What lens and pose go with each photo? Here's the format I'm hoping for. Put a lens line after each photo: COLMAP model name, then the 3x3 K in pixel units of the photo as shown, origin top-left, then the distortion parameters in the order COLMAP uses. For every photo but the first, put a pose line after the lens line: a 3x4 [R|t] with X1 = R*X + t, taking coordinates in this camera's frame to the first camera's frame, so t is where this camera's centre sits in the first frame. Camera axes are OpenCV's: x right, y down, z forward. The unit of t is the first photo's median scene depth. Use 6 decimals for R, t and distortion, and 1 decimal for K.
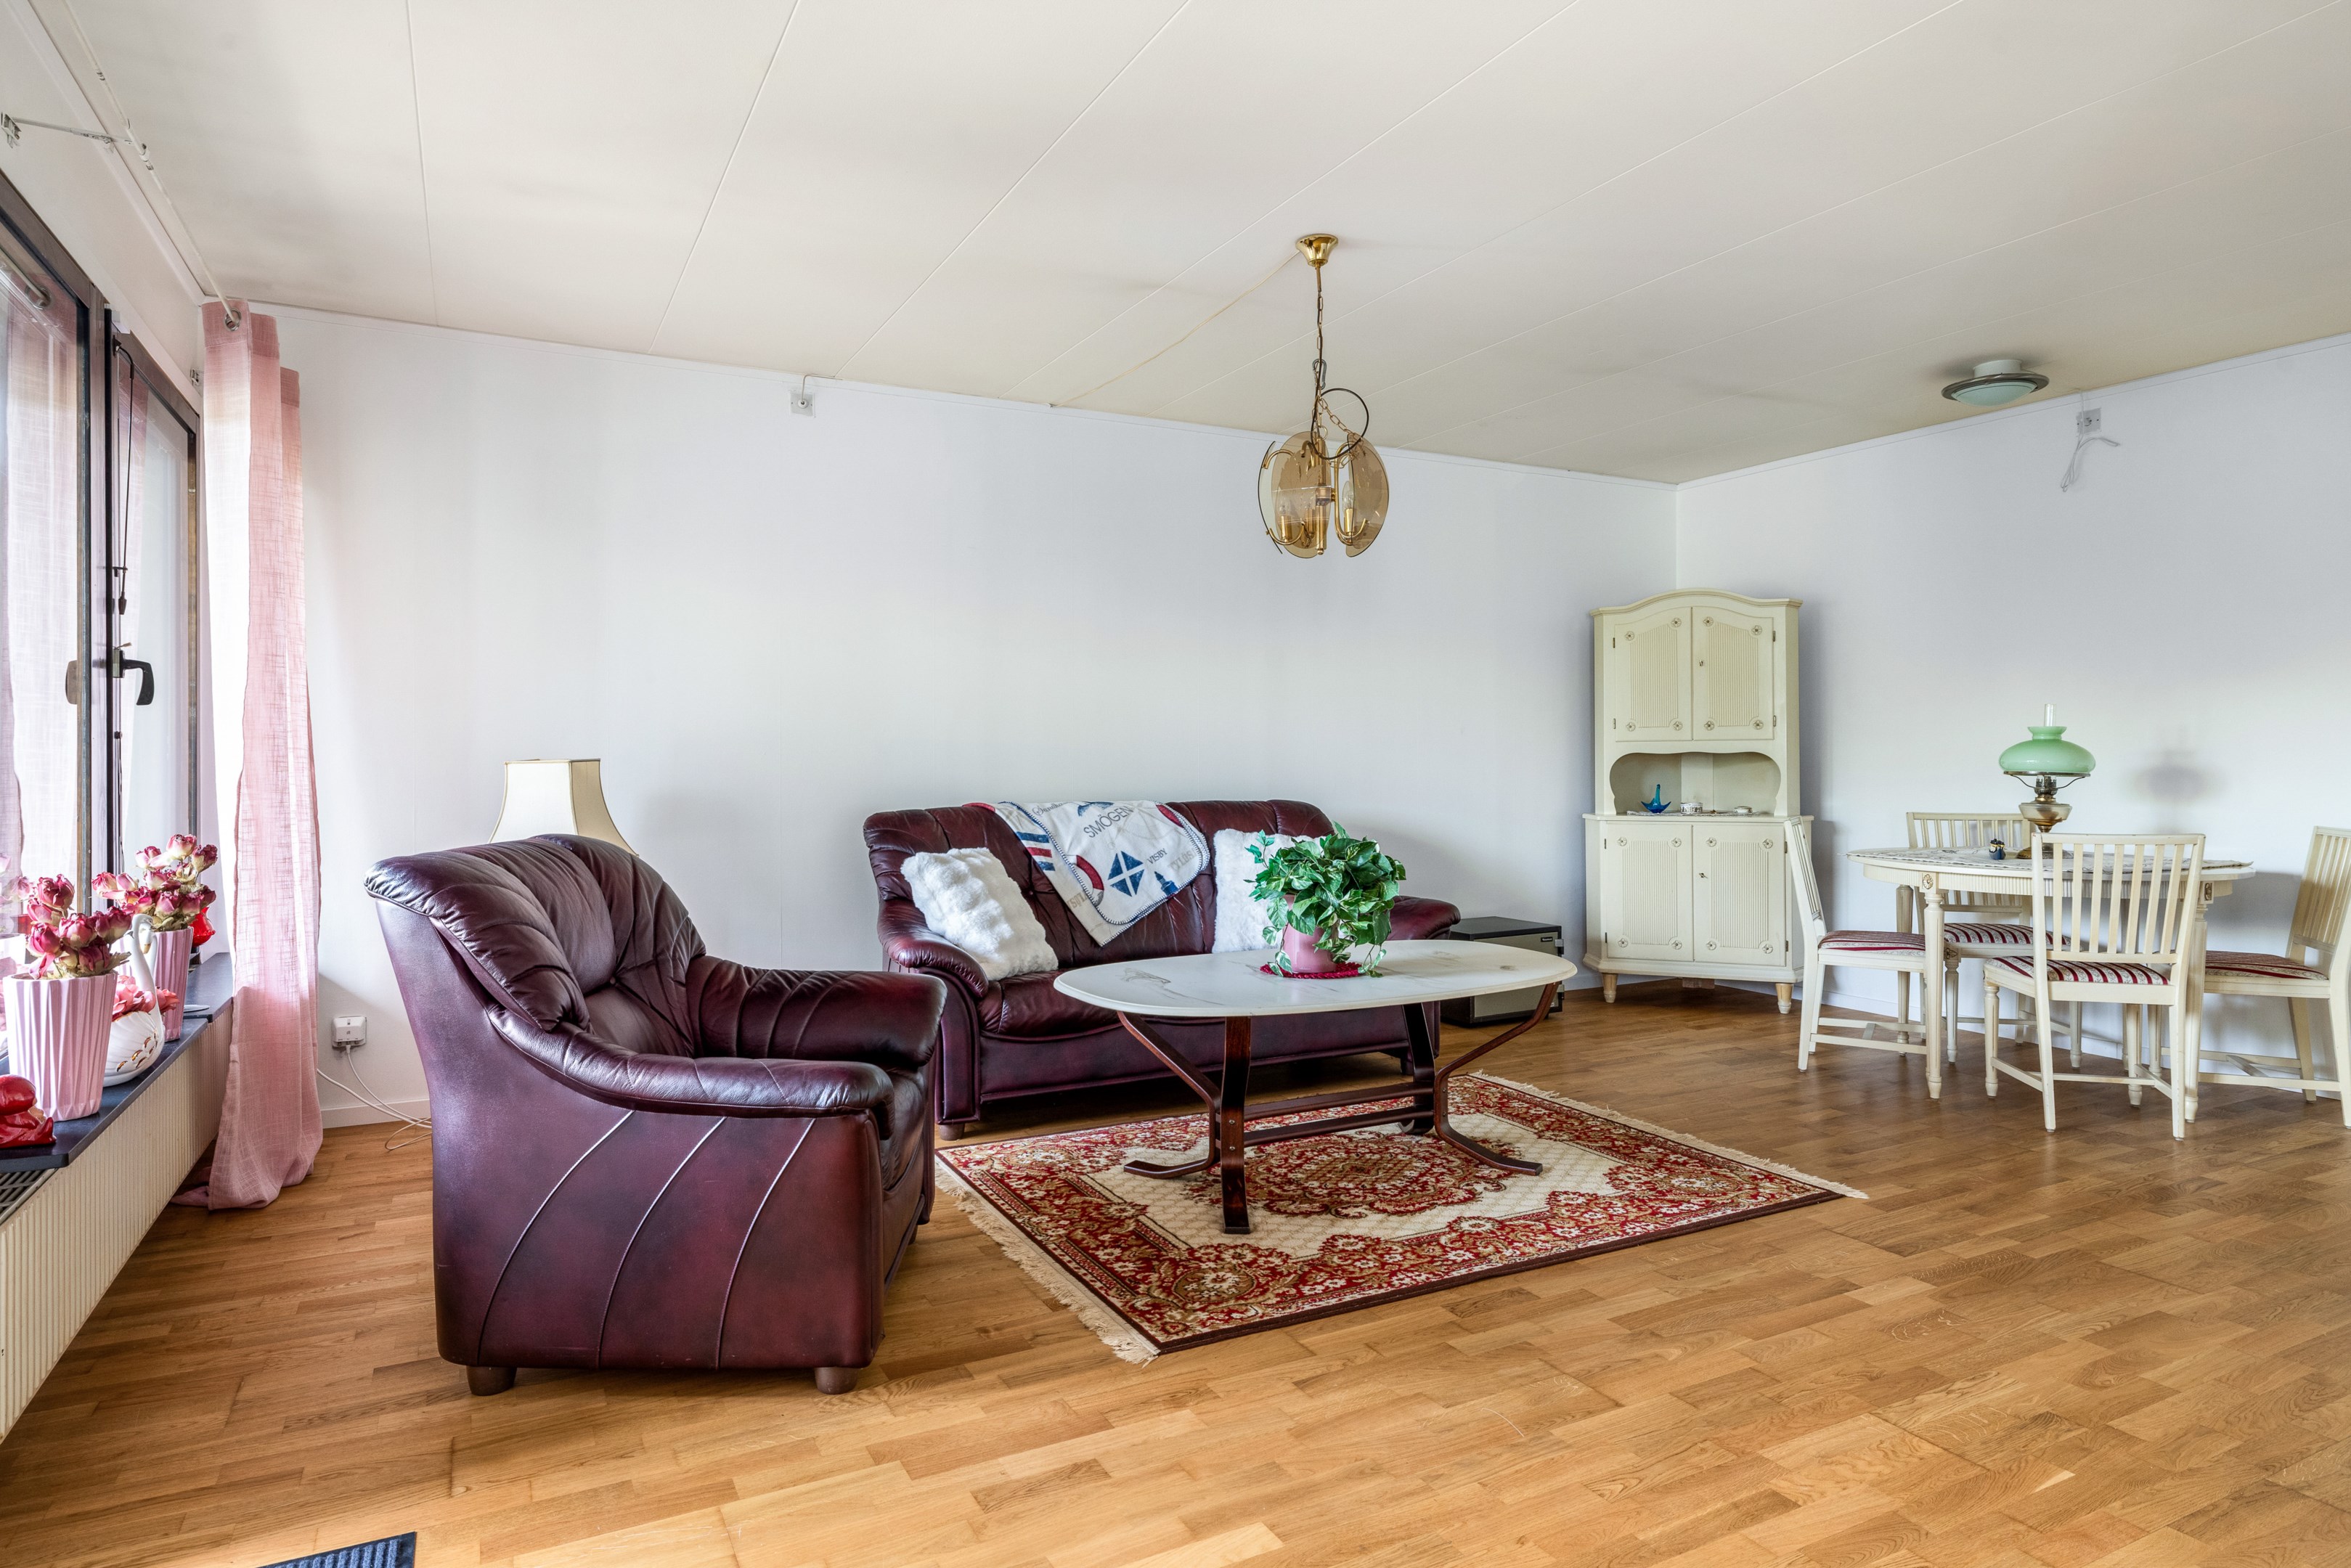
lens RADIAL K [[1370.5, 0, 1167.2], [0, 1370.5, 770.5], [0, 0, 1]] dist [-0.003793, -0.000027]
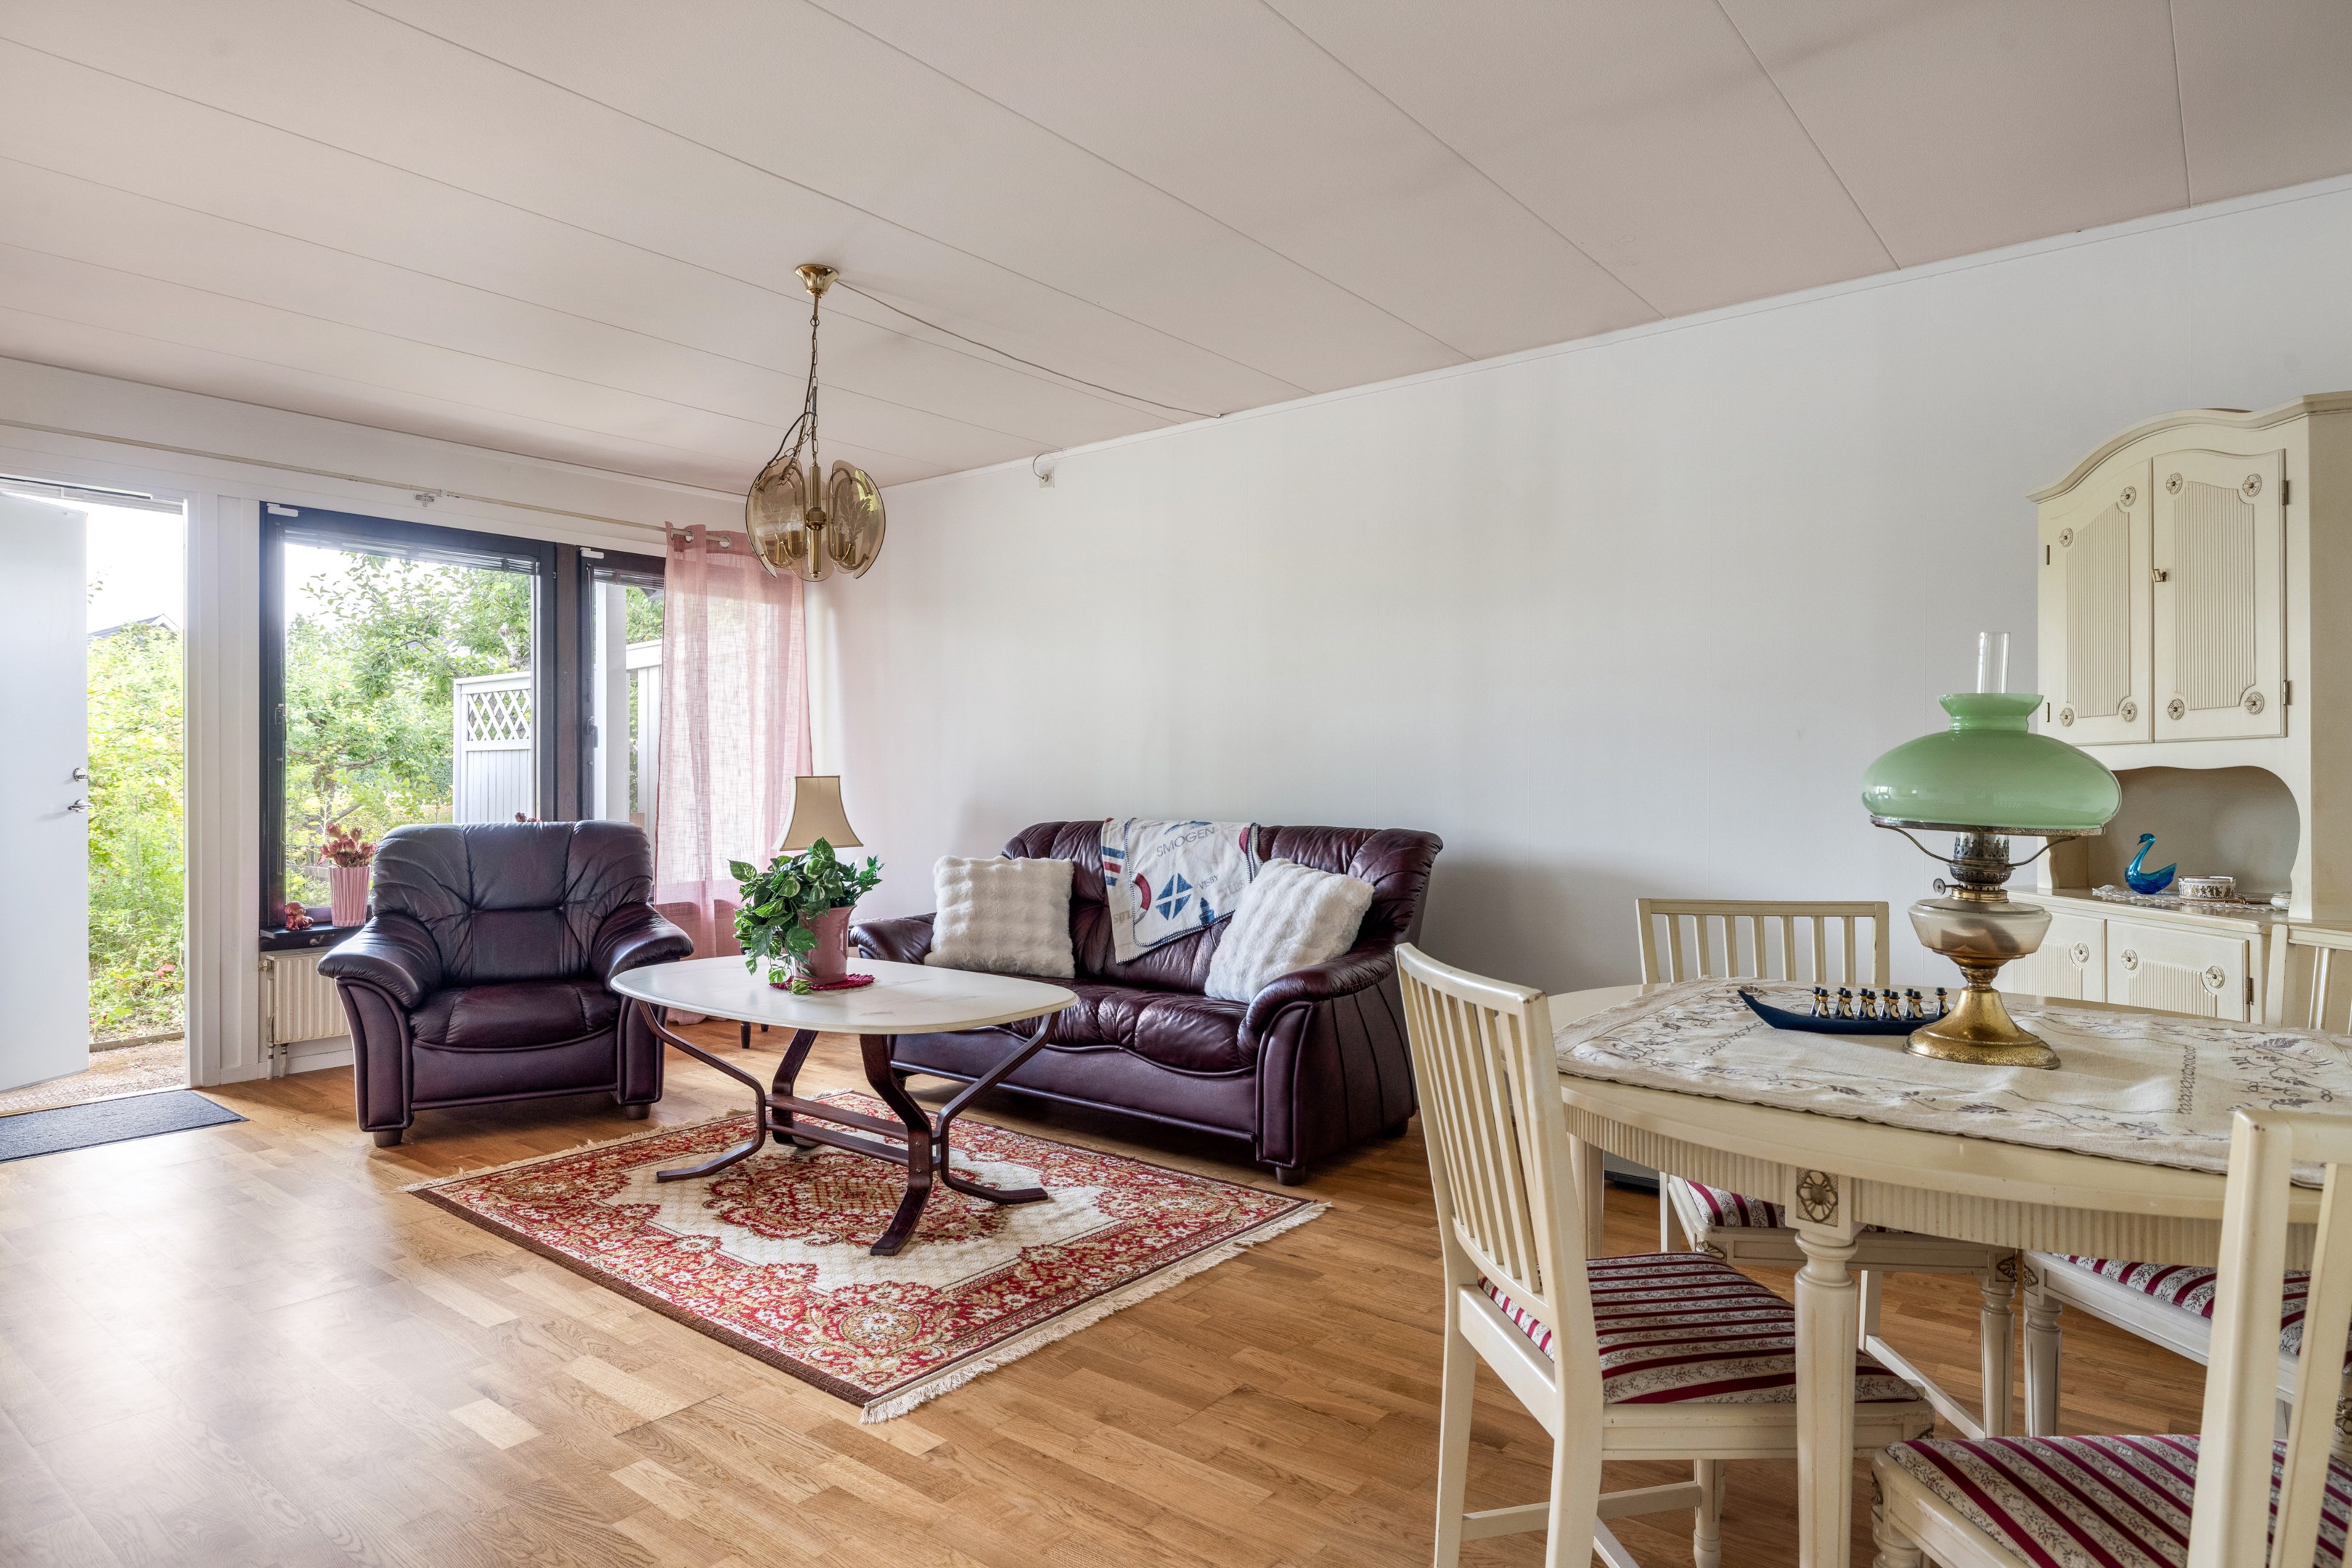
lens RADIAL K [[1371.2, 0, 1179.5], [0, 1371.2, 798.4], [0, 0, 1]] dist [-0.003793, -0.000027]
pose [[0.383385, 0.017136, -0.923430, 1.229417], [-0.008296, 0.999851, 0.015110, -0.011596], [0.923551, 0.001868, 0.383470, 0.904616]]
